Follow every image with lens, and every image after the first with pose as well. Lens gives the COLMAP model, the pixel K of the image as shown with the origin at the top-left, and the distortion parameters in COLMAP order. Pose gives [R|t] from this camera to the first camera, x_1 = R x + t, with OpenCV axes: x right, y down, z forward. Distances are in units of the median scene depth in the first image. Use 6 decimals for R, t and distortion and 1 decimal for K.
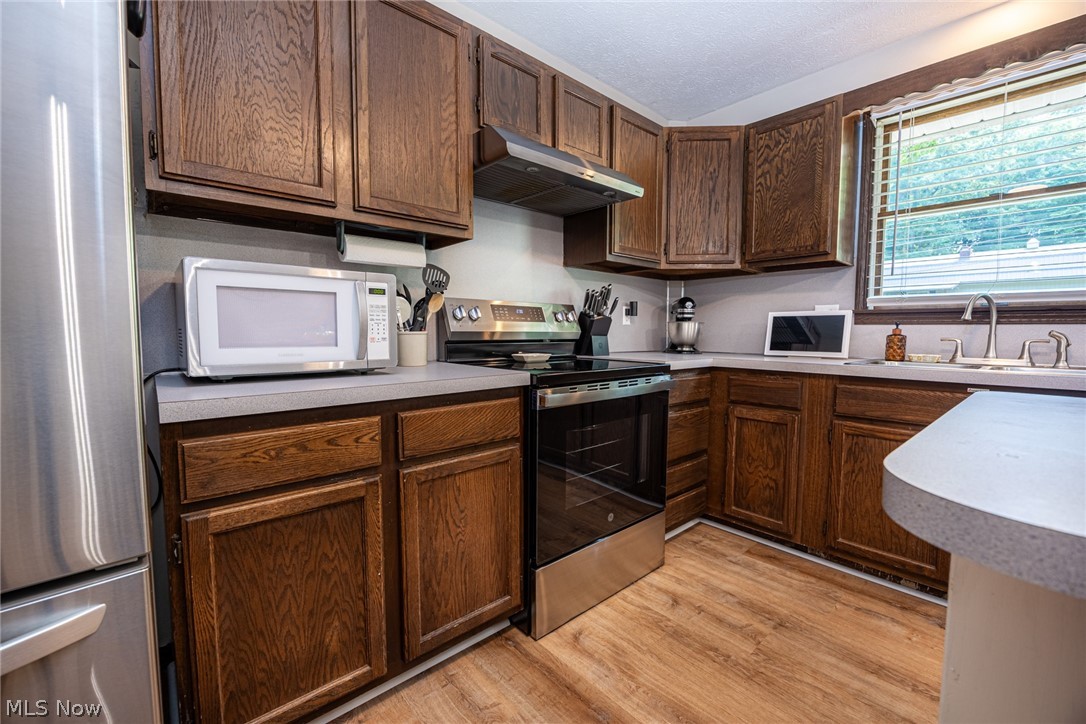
lens RADIAL K [[453.6, 0, 546.4], [0, 453.6, 362.0], [0, 0, 1]] dist [-0.009640, -0.000302]
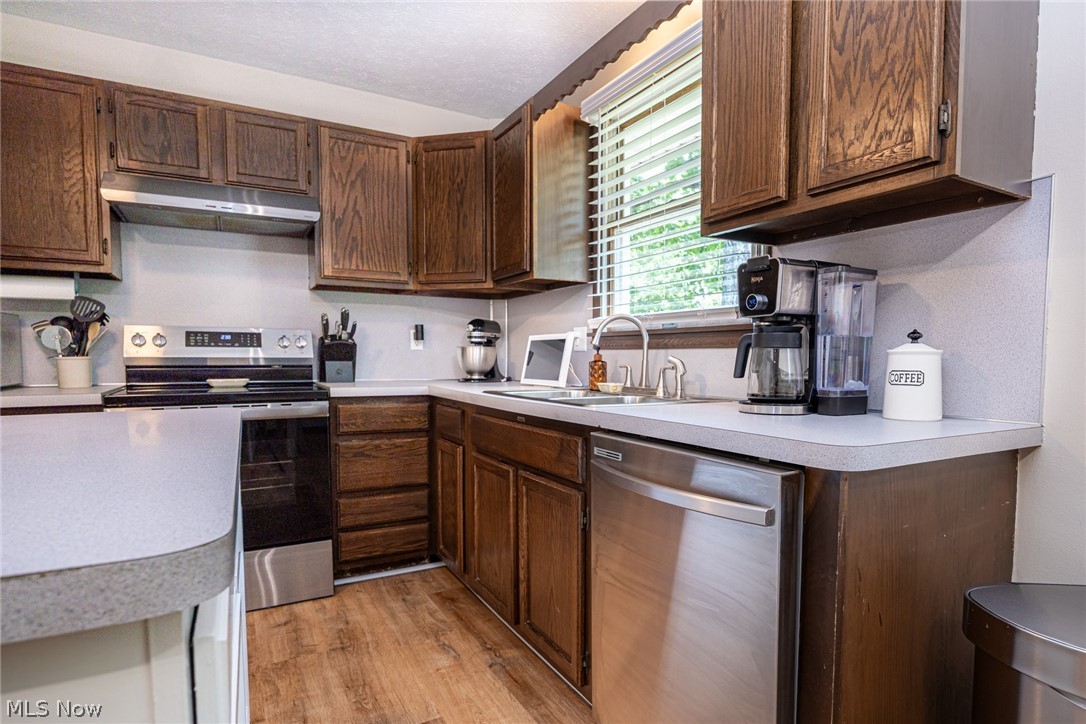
lens RADIAL K [[604.1, 0, 585.0], [0, 604.1, 395.0], [0, 0, 1]] dist [-0.005390, -0.001099]
pose [[0.982755, 0.012340, -0.184498, 1.172864], [-0.013472, 0.999897, -0.004884, 0.015237], [0.184419, 0.007286, 0.982821, -0.207396]]
